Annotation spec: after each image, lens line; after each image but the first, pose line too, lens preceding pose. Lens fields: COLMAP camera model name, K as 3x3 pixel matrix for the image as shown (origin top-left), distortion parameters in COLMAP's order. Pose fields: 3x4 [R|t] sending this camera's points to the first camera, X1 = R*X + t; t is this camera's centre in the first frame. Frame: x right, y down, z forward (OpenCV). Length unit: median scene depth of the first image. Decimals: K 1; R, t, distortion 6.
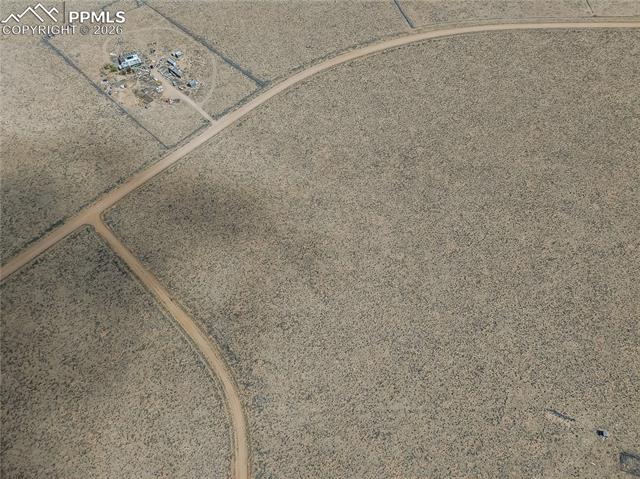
lens RADIAL K [[431.4, 0, 320.0], [0, 431.4, 239.5], [0, 0, 1]] dist [0.033887, -0.036440]
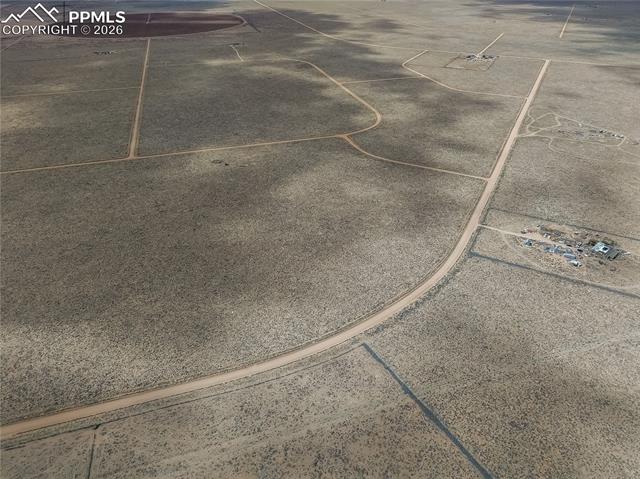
lens RADIAL K [[431.4, 0, 320.0], [0, 431.4, 239.5], [0, 0, 1]] dist [0.033887, -0.036440]
pose [[-0.960346, 0.164312, -0.225247, 0.588922], [-0.233308, -0.031275, 0.971900, -1.648577], [0.152650, 0.985912, 0.068370, 1.034093]]
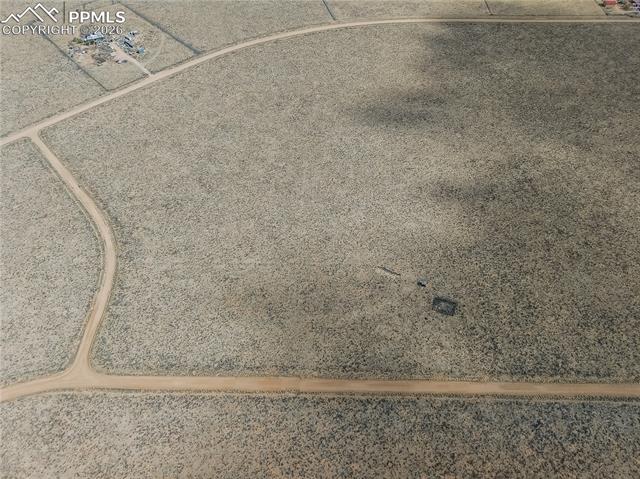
lens RADIAL K [[431.4, 0, 320.0], [0, 431.4, 239.5], [0, 0, 1]] dist [0.033887, -0.036440]
pose [[0.998756, 0.035334, -0.035175, 0.322948], [-0.040415, 0.986902, -0.156175, 0.399419], [0.029196, 0.157402, 0.987103, -0.107859]]
